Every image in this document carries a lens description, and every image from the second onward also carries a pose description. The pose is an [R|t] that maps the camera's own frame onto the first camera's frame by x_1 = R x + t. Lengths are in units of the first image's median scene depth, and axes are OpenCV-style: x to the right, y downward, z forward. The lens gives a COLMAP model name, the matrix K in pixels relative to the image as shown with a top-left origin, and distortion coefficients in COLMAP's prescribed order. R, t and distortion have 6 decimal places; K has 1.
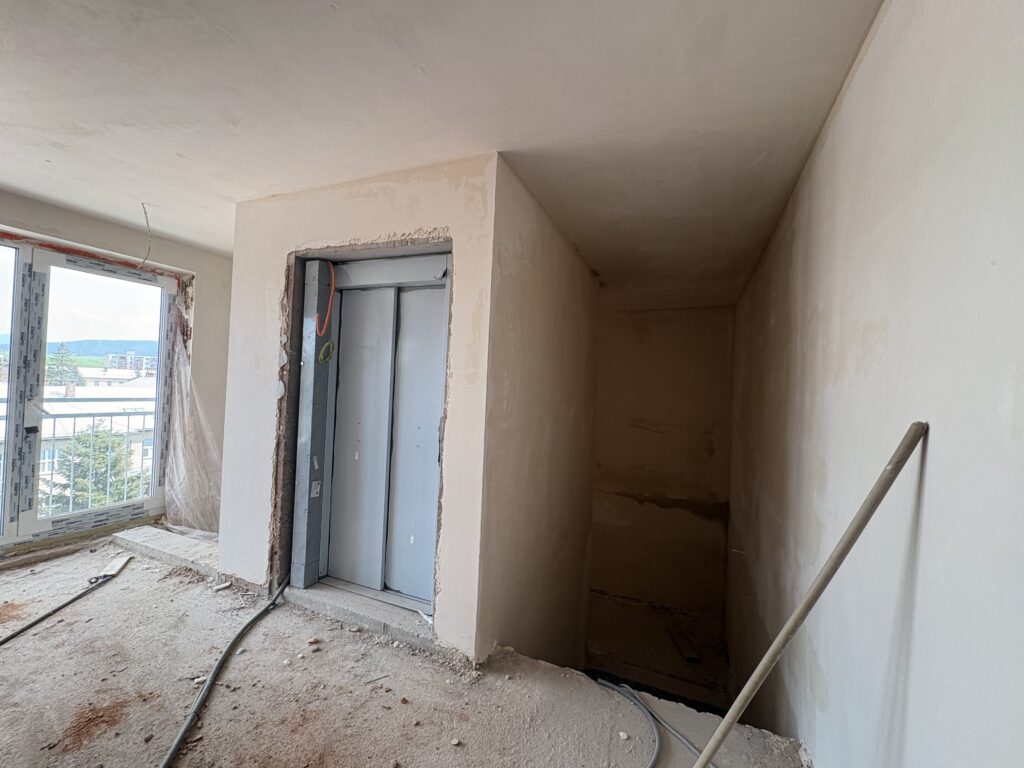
lens RADIAL K [[412.1, 0, 510.2], [0, 412.1, 383.4], [0, 0, 1]] dist [-0.007670, 0.000782]
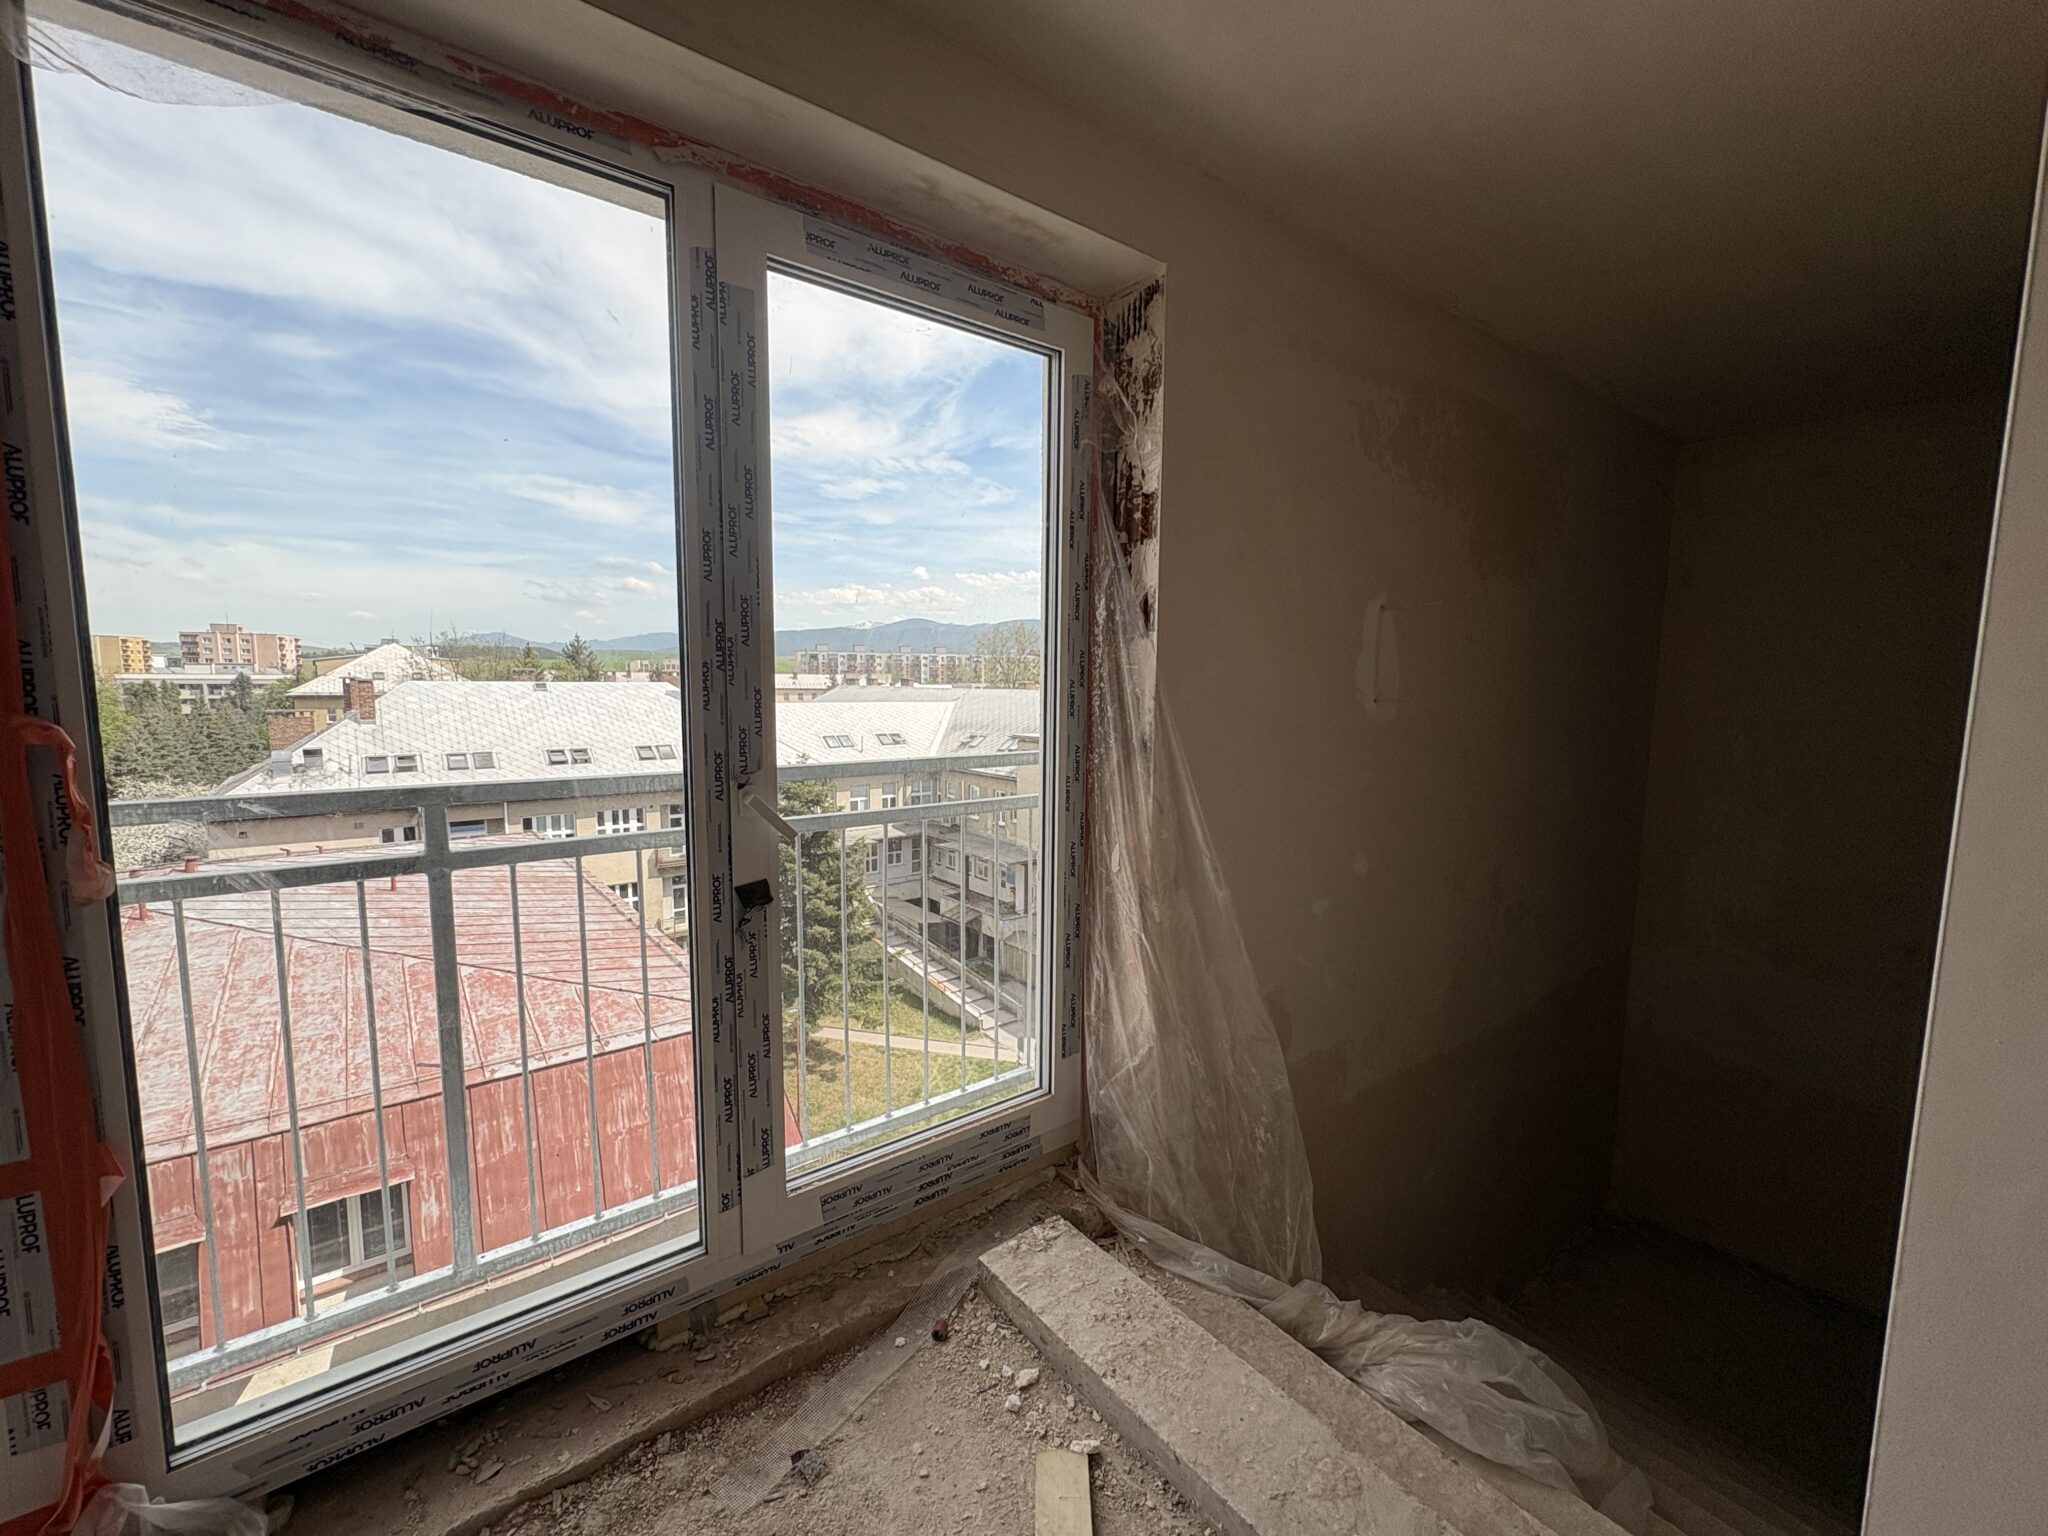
lens RADIAL K [[824.2, 0, 1027.2], [0, 824.2, 766.2], [0, 0, 1]] dist [-0.007670, 0.000782]
pose [[0.875561, 0.017253, -0.482800, -0.623544], [0.031680, 0.995161, 0.093014, -0.014436], [0.482068, -0.096734, 0.870777, 0.514513]]
